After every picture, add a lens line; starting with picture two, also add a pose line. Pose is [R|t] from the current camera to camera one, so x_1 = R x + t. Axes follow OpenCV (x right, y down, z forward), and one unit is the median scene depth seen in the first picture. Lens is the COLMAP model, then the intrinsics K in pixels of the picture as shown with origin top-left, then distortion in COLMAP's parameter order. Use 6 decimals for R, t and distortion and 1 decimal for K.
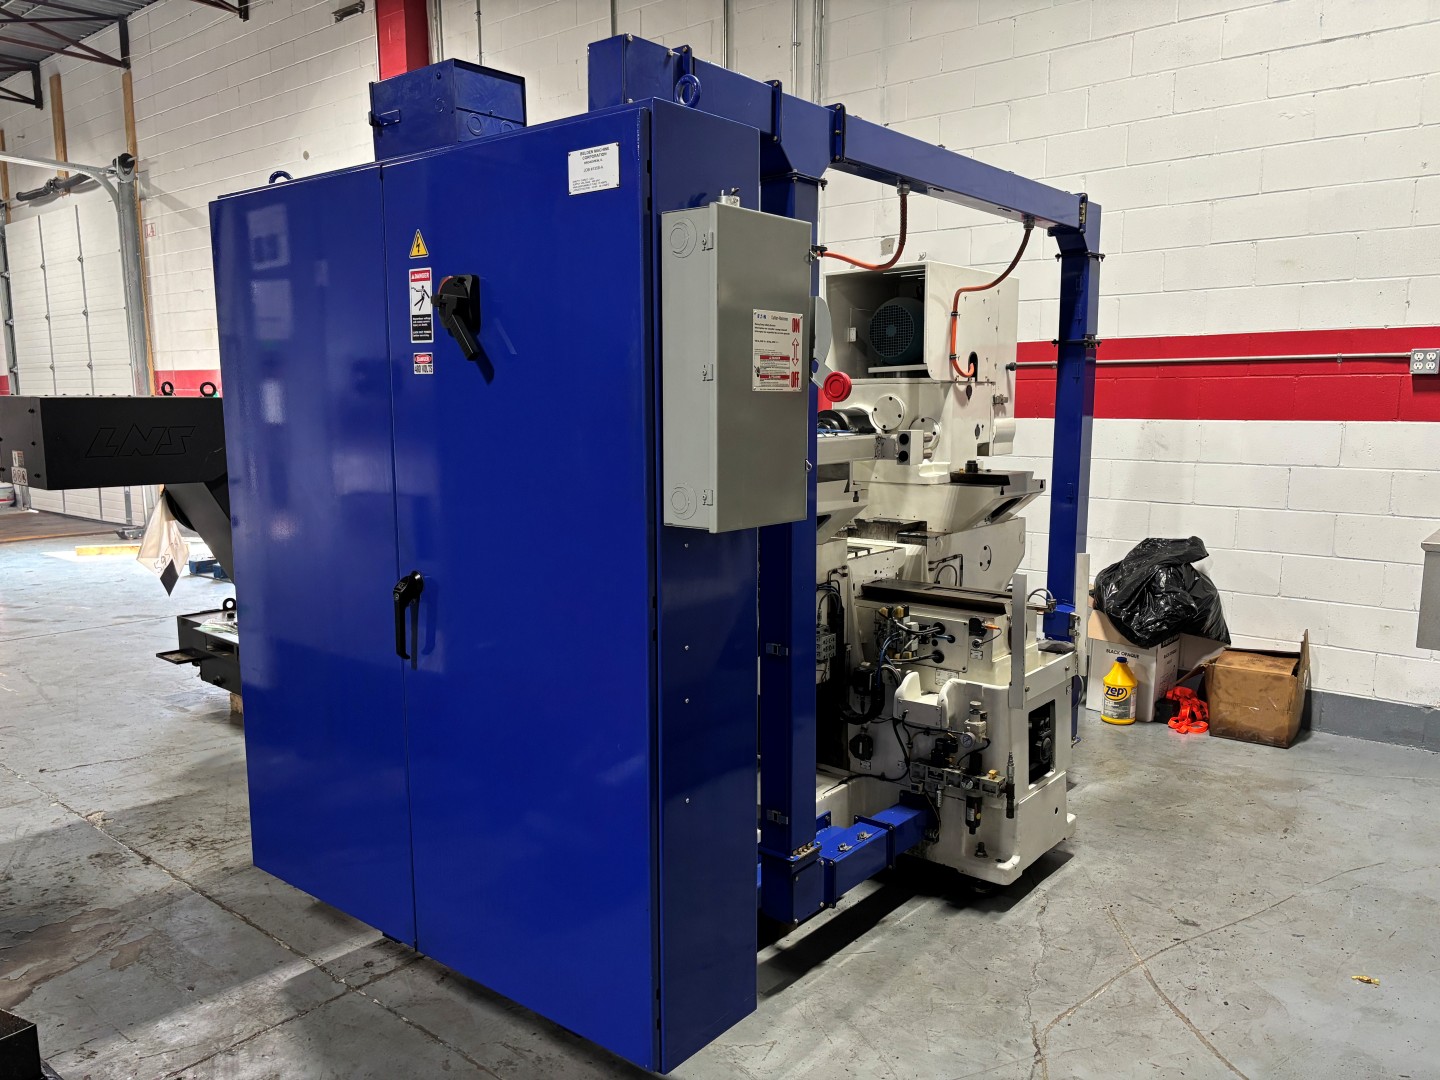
lens RADIAL K [[1094.8, 0, 729.7], [0, 1094.8, 545.3], [0, 0, 1]] dist [0.040926, -0.033598]
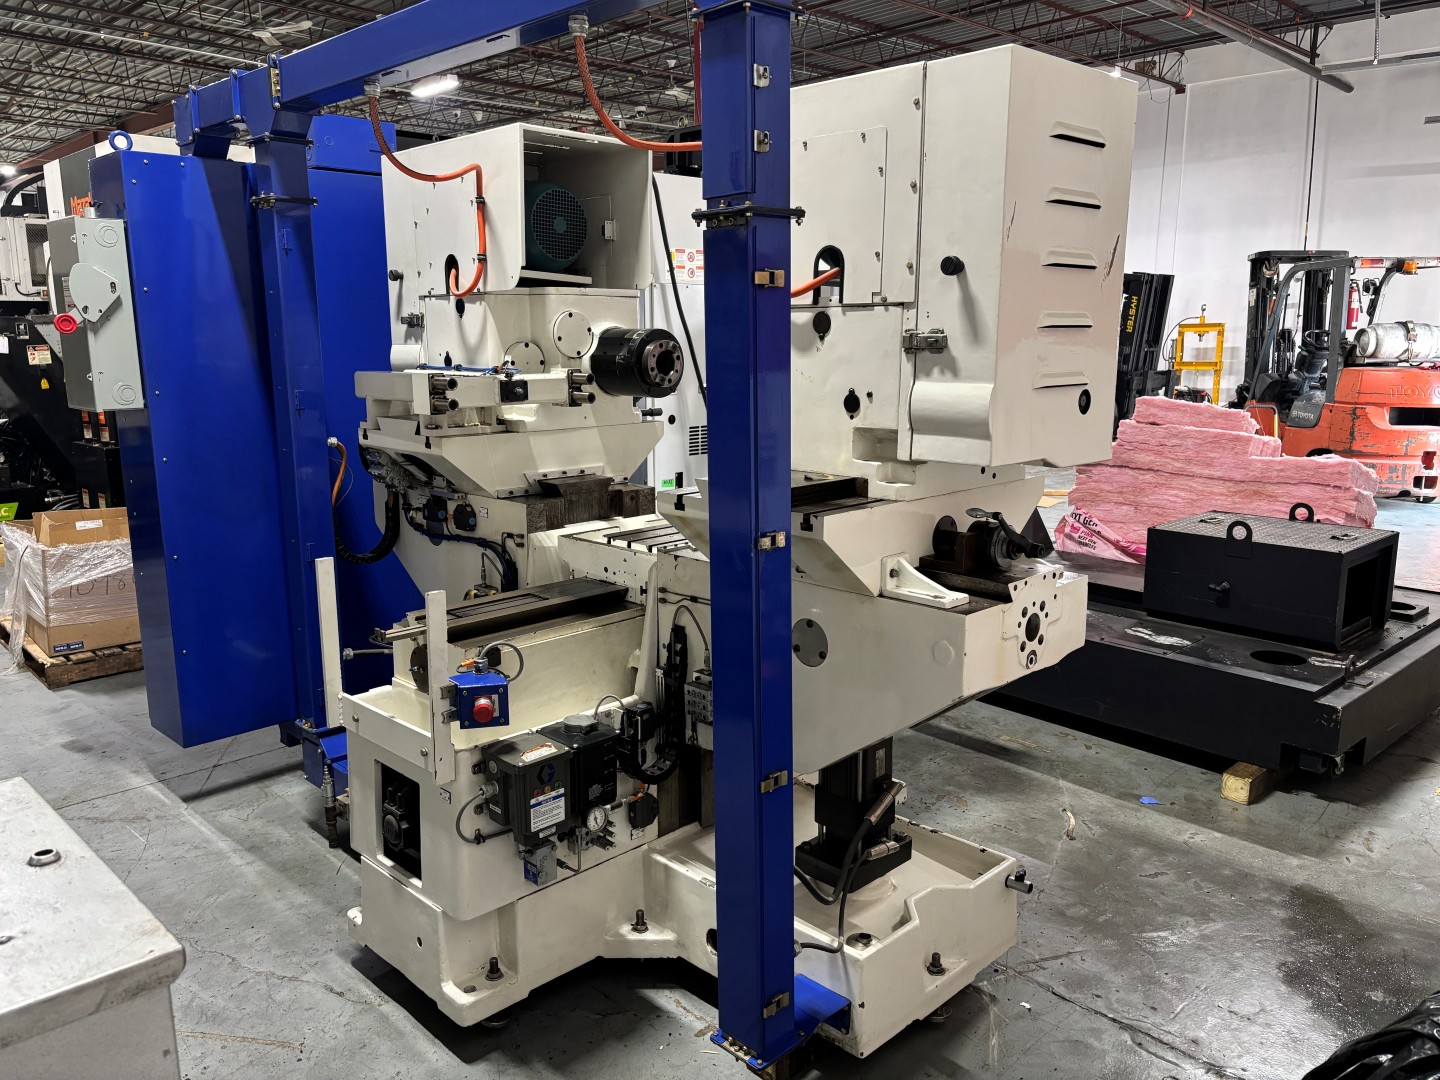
lens RADIAL K [[1094.8, 0, 732.7], [0, 1094.8, 552.7], [0, 0, 1]] dist [0.040926, -0.033598]
pose [[-0.099444, 0.201757, -0.974374, 0.843293], [-0.136216, 0.967249, 0.214183, -0.157157], [0.985675, 0.154024, -0.068705, 1.128342]]
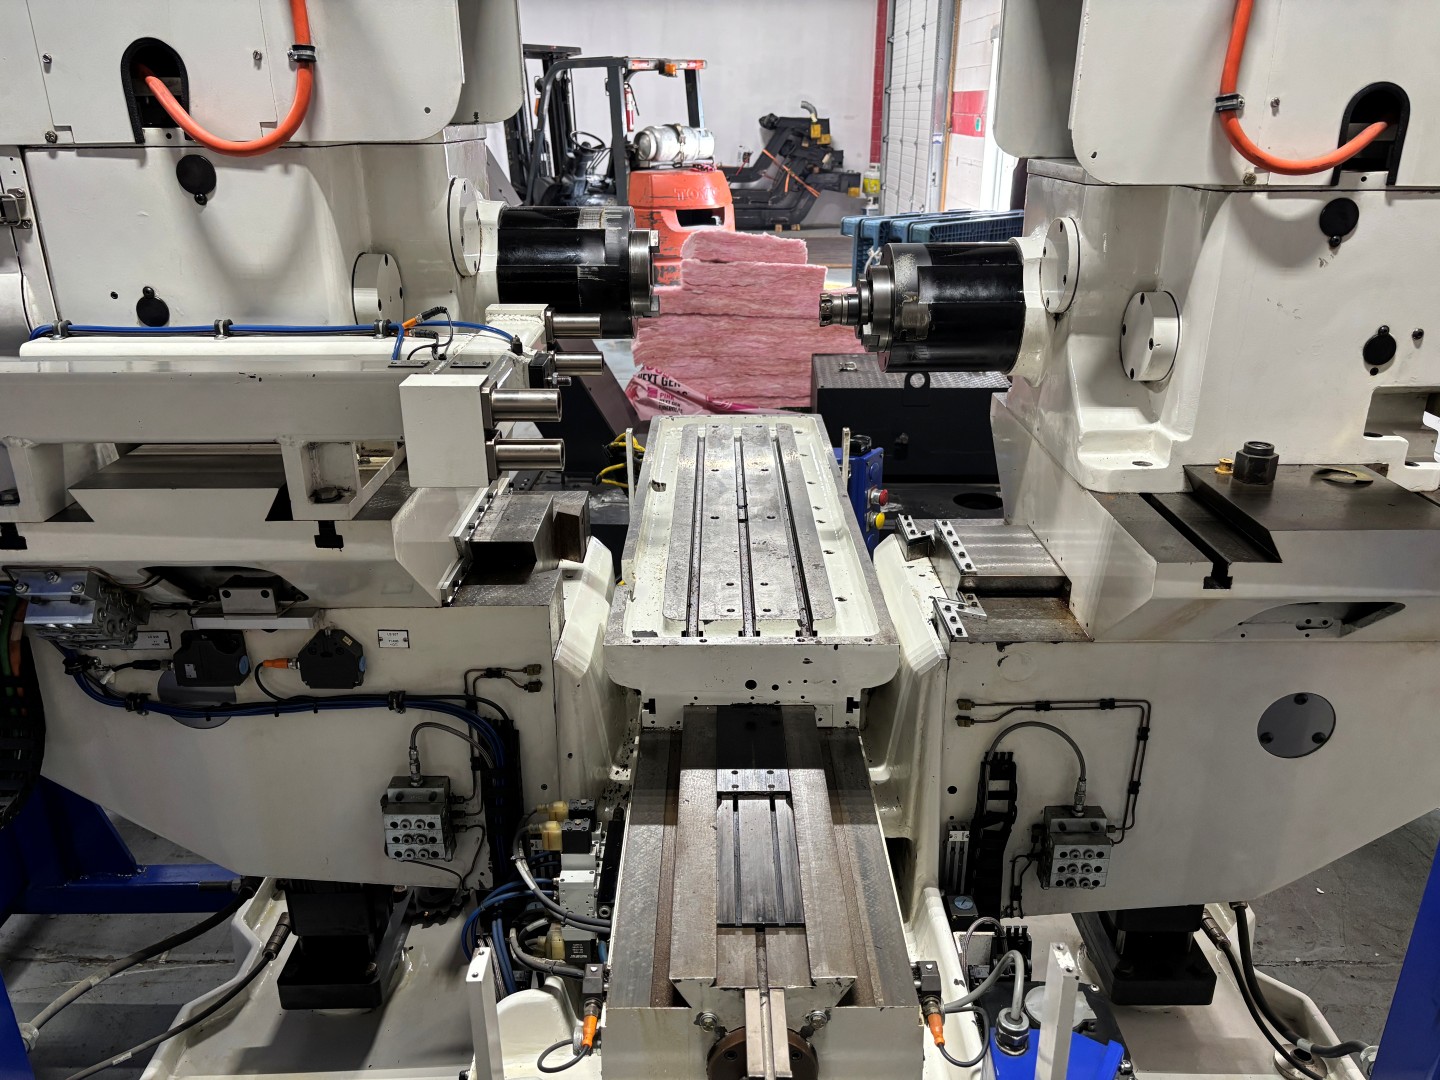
lens RADIAL K [[1094.8, 0, 722.6], [0, 1094.8, 542.1], [0, 0, 1]] dist [0.040926, -0.033598]
pose [[0.632778, 0.283804, -0.720449, 0.399193], [-0.107370, 0.953583, 0.281337, -0.136894], [0.766853, -0.100669, 0.633879, 0.738739]]
